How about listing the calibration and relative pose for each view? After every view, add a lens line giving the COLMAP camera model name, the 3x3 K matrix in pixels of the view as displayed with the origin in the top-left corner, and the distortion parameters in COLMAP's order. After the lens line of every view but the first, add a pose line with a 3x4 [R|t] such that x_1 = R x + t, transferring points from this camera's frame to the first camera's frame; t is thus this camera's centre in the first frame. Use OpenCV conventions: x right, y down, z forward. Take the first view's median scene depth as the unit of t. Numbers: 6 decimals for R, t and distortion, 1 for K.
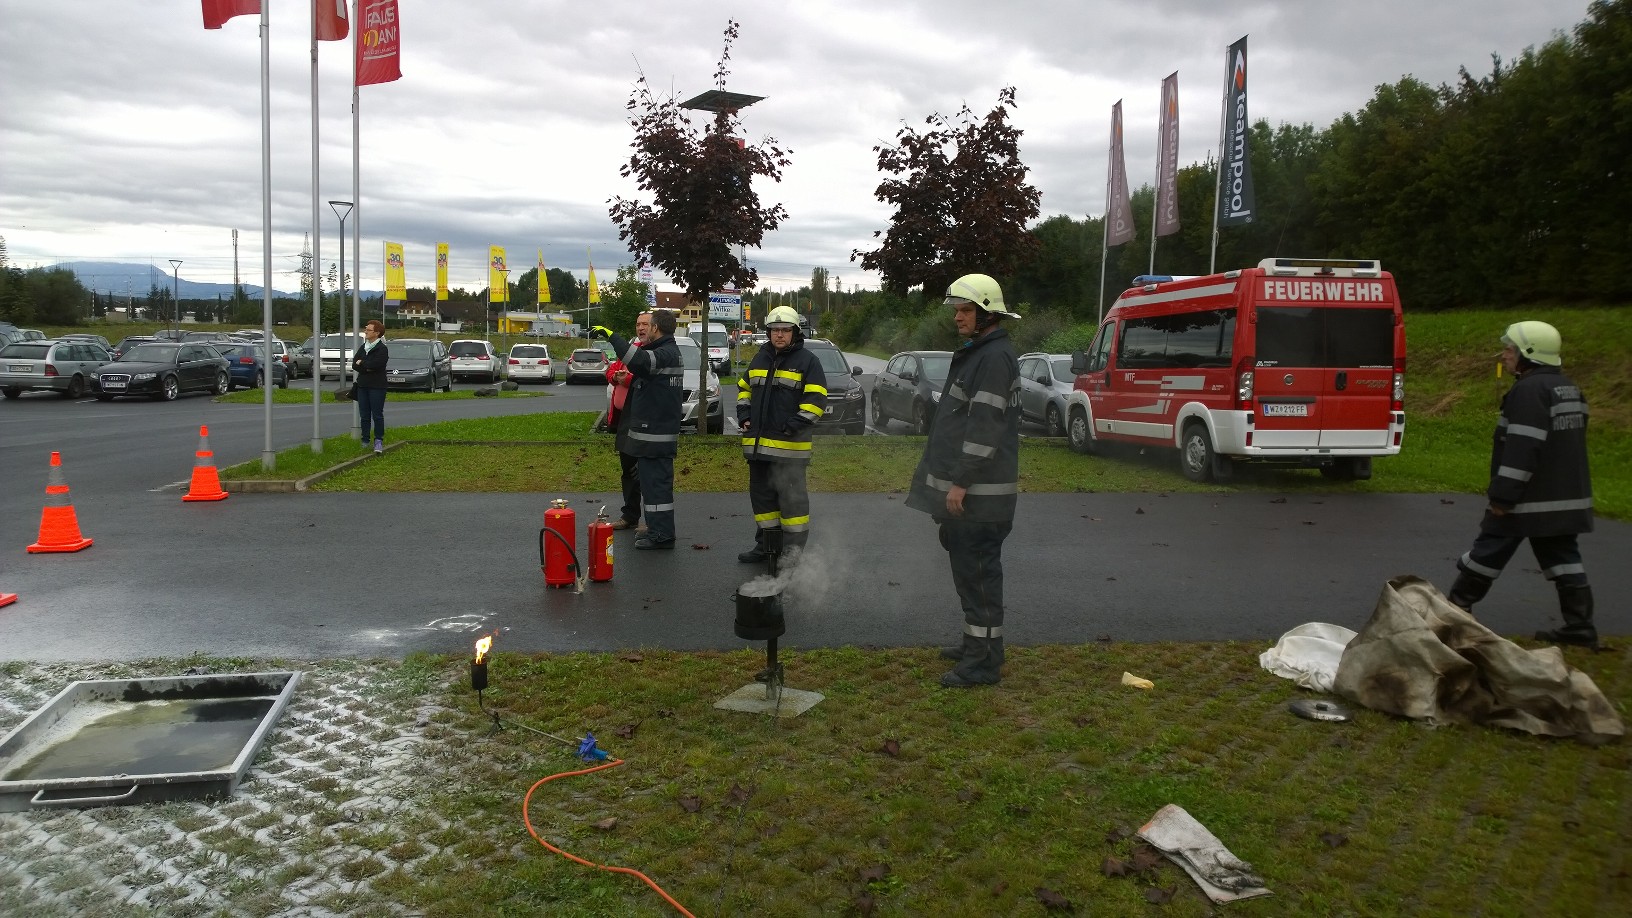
lens RADIAL K [[1174.2, 0, 805.5], [0, 1174.2, 436.6], [0, 0, 1]] dist [0.080073, -0.097638]
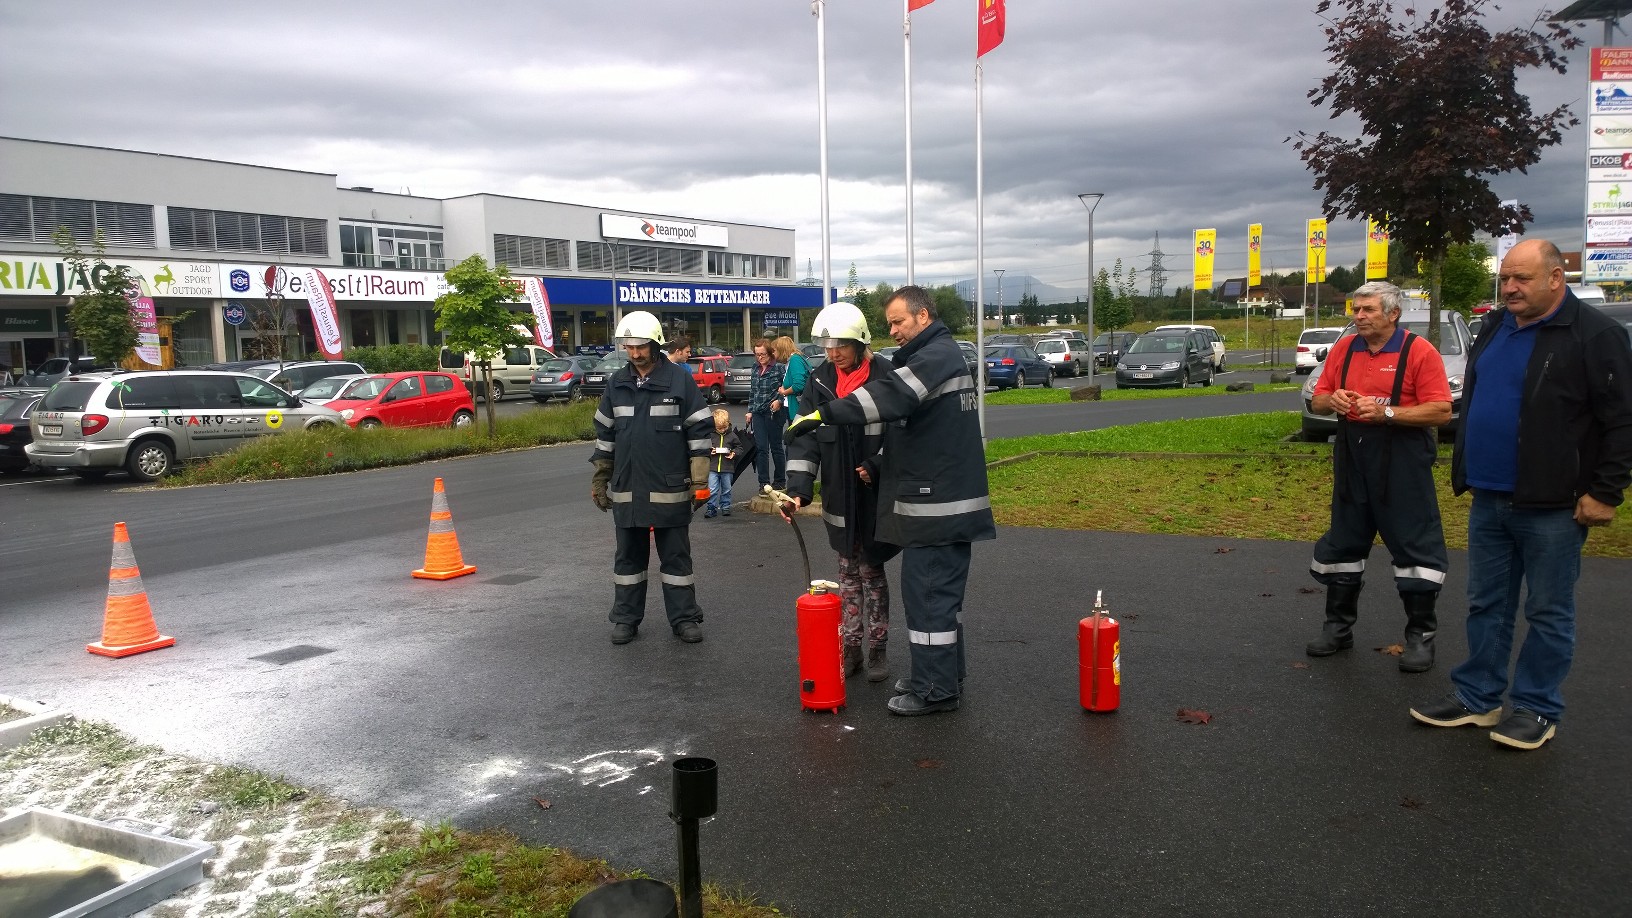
lens RADIAL K [[1177.6, 0, 808.5], [0, 1177.6, 428.5], [0, 0, 1]] dist [0.065334, -0.078629]
pose [[0.771259, -0.002140, -0.636518, 0.105081], [0.002632, 0.999997, -0.000172, -0.016215], [0.636516, -0.001543, 0.771262, 0.254339]]
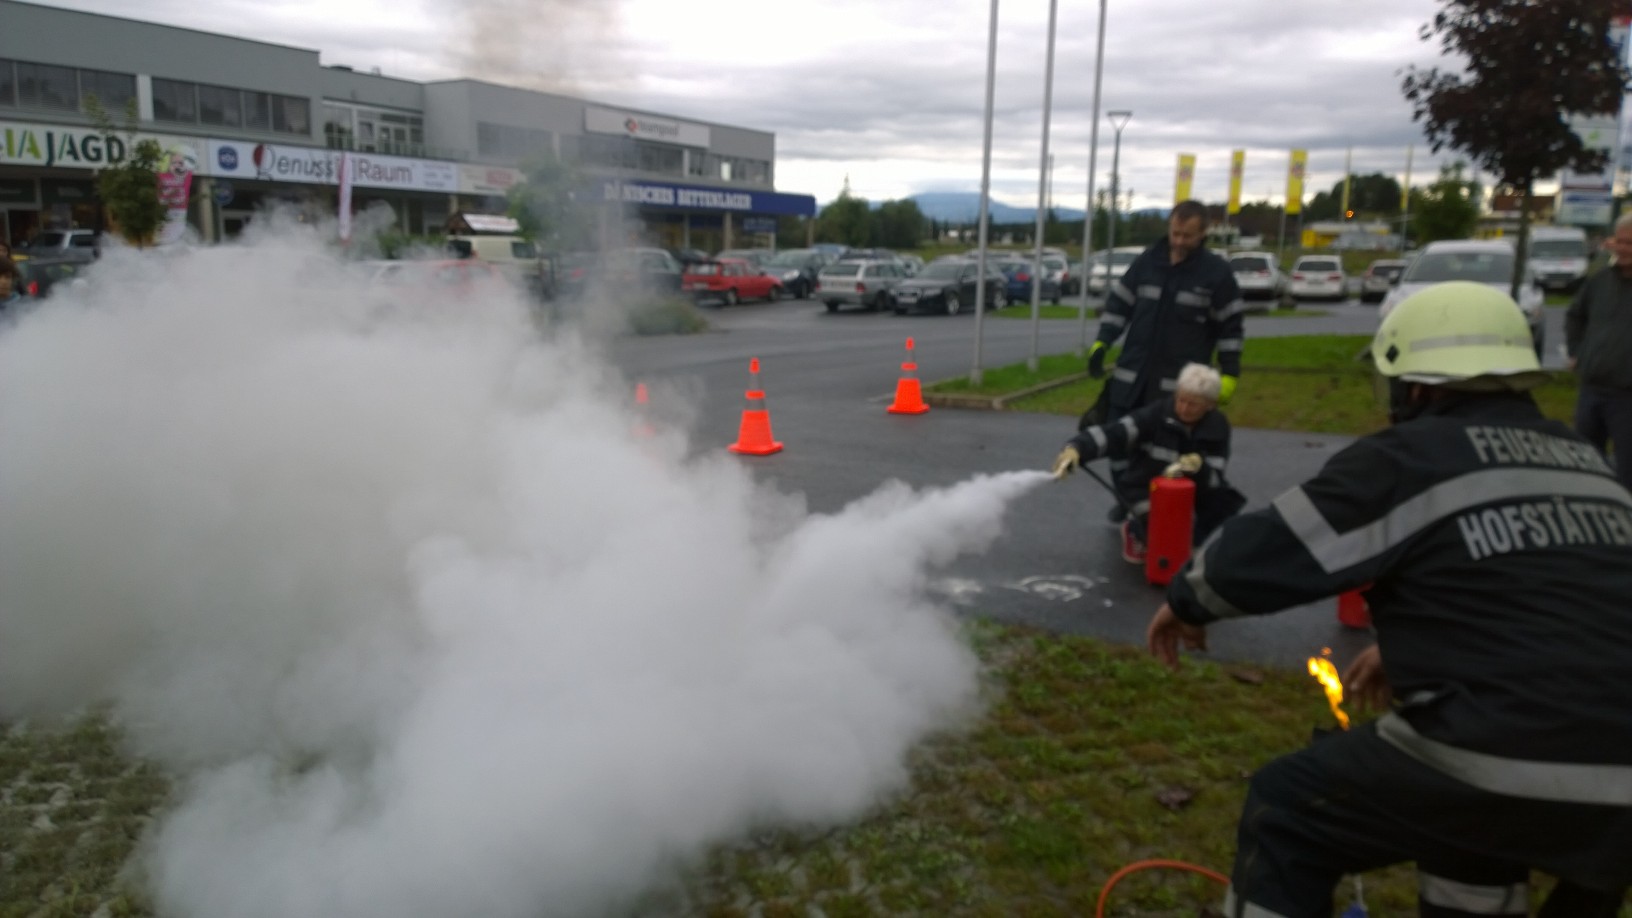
lens RADIAL K [[1205.7, 0, 810.3], [0, 1205.7, 411.0], [0, 0, 1]] dist [0.086423, -0.130877]
pose [[0.801750, 0.063865, -0.594238, 0.027898], [-0.037471, 0.997690, 0.056670, -0.001802], [0.596484, -0.023168, 0.802290, 0.106670]]
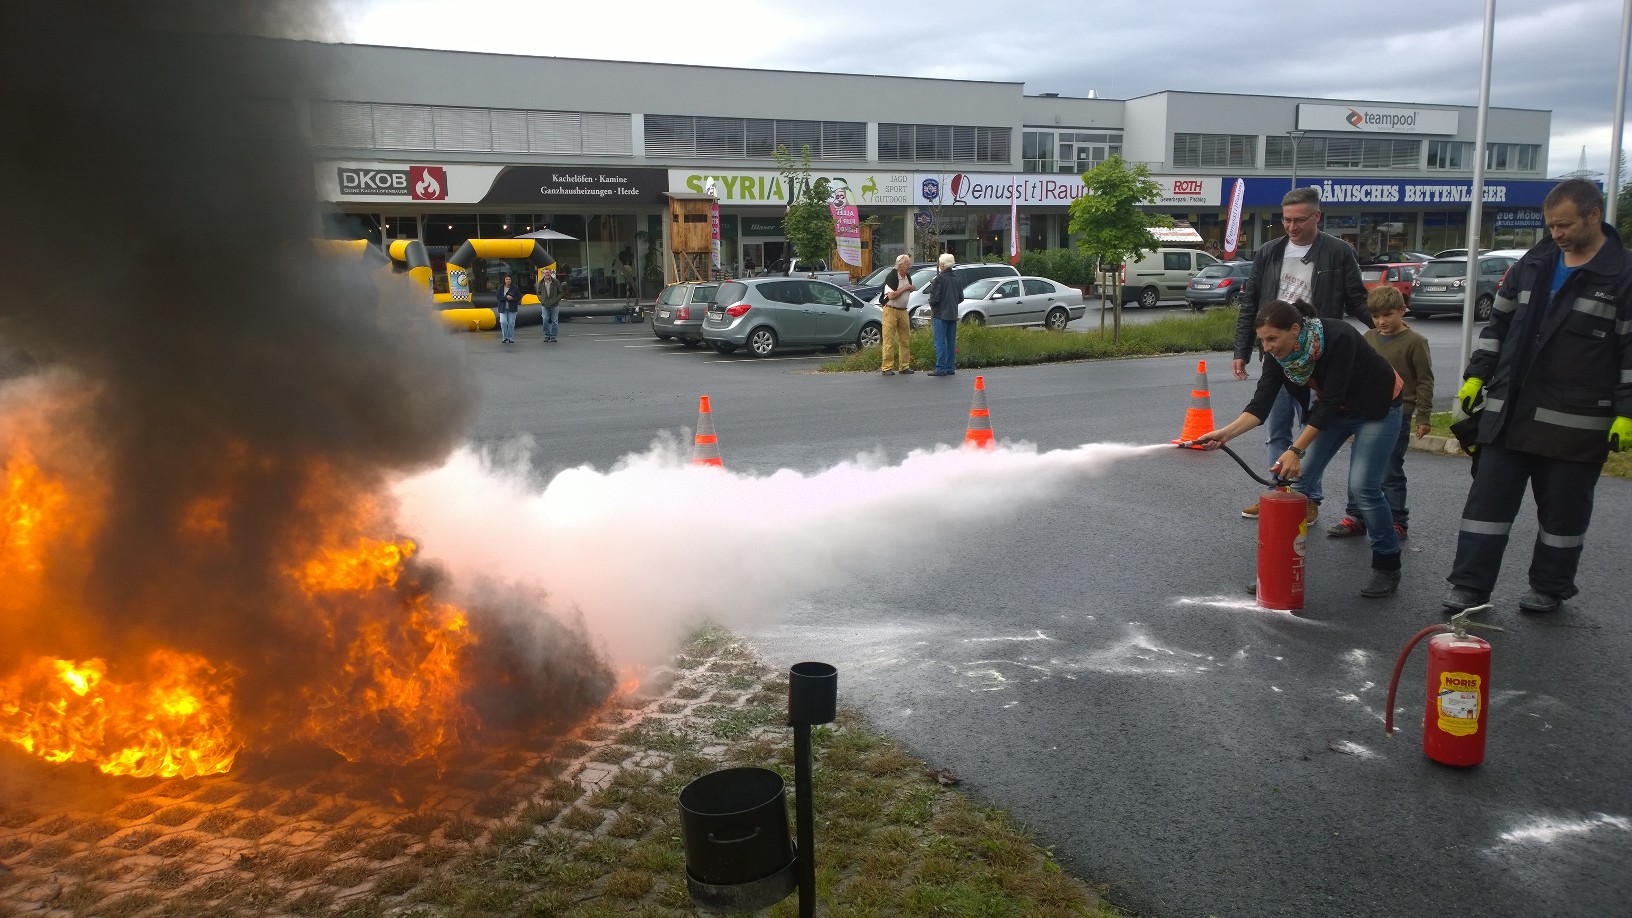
lens RADIAL K [[1174.2, 0, 805.5], [0, 1174.2, 436.6], [0, 0, 1]] dist [0.080073, -0.097638]
pose [[0.309757, 0.107041, -0.944771, 0.132895], [-0.045190, 0.994177, 0.097823, -0.016426], [0.949741, 0.012393, 0.312791, 0.319529]]
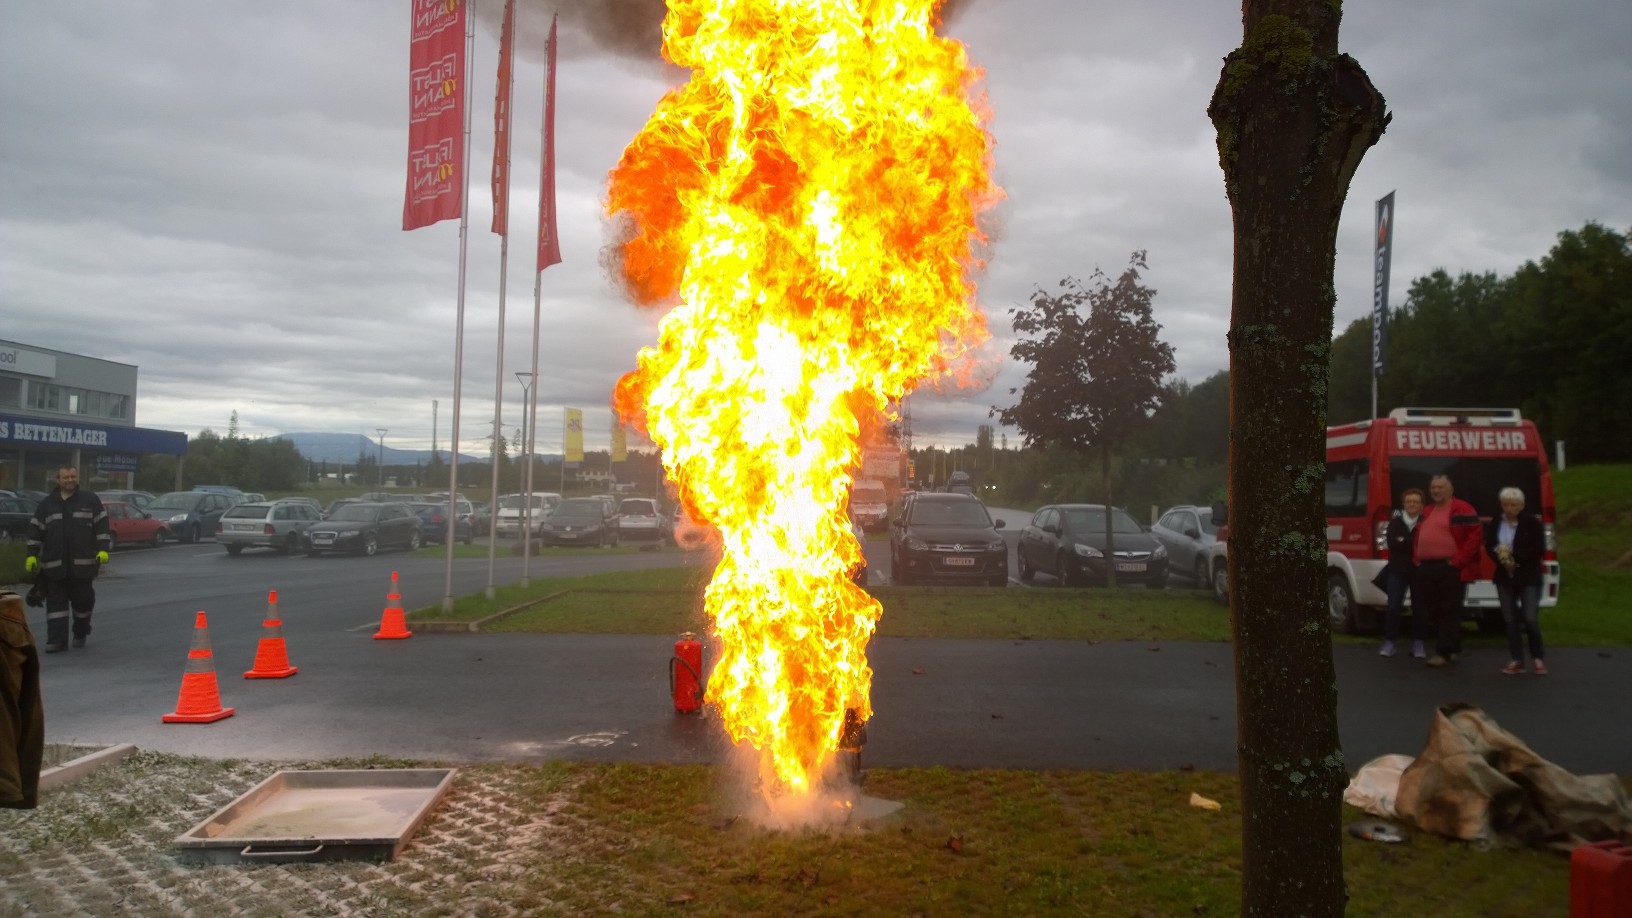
lens RADIAL K [[1177.6, 0, 808.5], [0, 1177.6, 428.5], [0, 0, 1]] dist [0.065334, -0.078629]
pose [[0.990547, -0.015156, -0.136330, 0.031331], [-0.004160, 0.990100, -0.140303, 0.010273], [0.137107, 0.139544, 0.980678, -0.055729]]
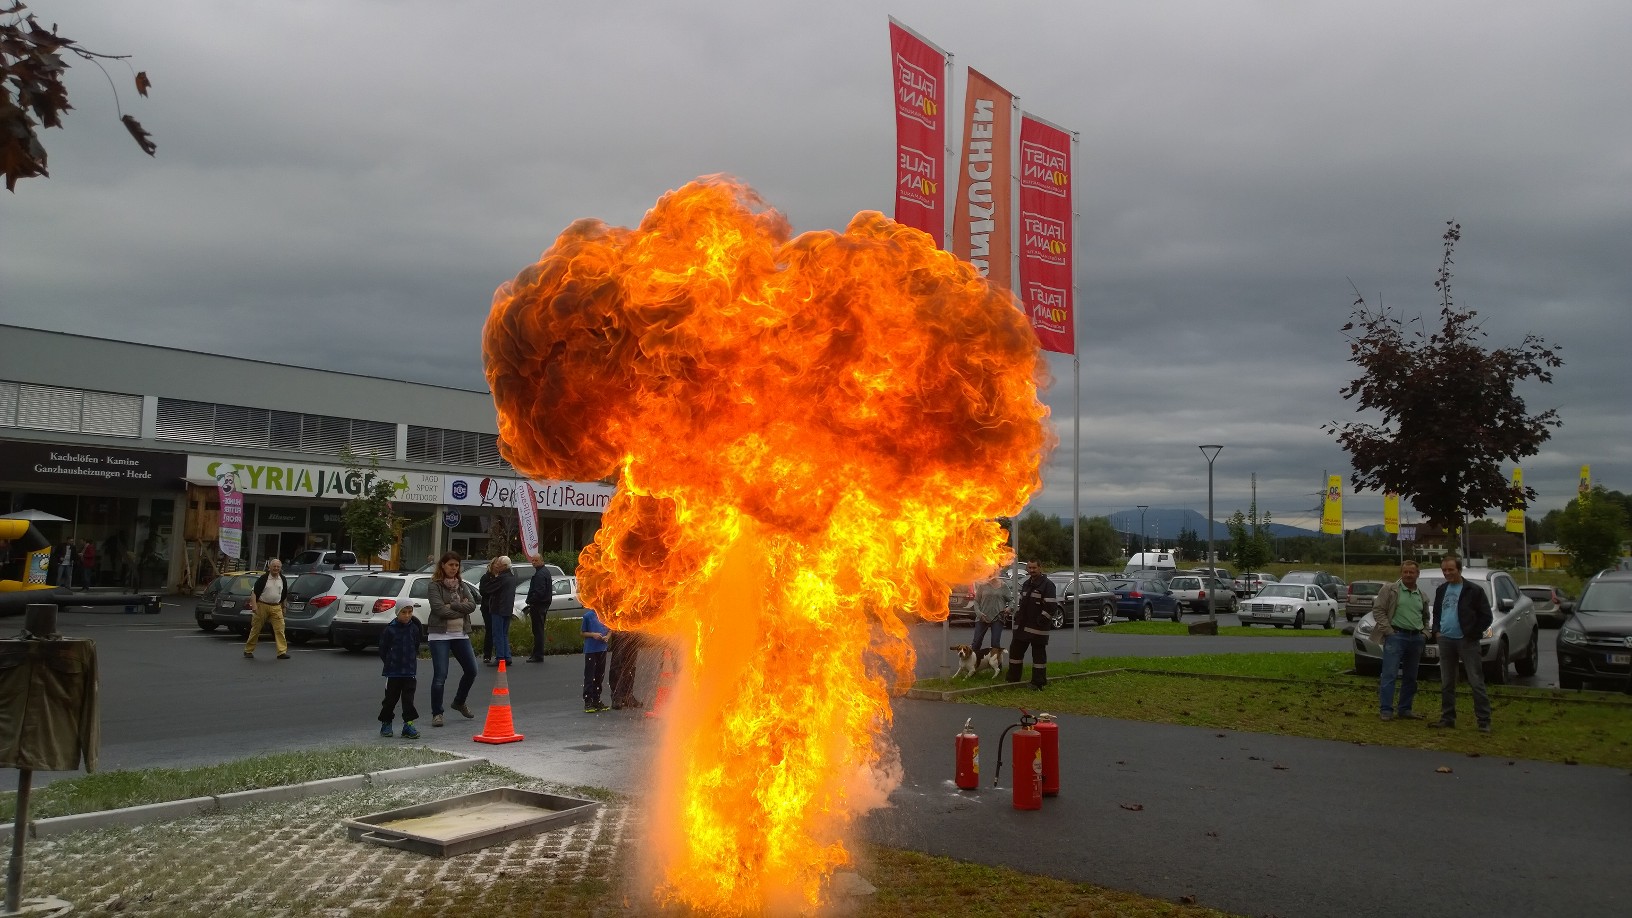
lens RADIAL K [[1177.6, 0, 808.5], [0, 1177.6, 428.5], [0, 0, 1]] dist [0.065334, -0.078629]
pose [[0.685818, -0.094129, -0.721660, 0.303747], [-0.055875, 0.981864, -0.181167, 0.000964], [0.725625, 0.164570, 0.668120, 0.056482]]
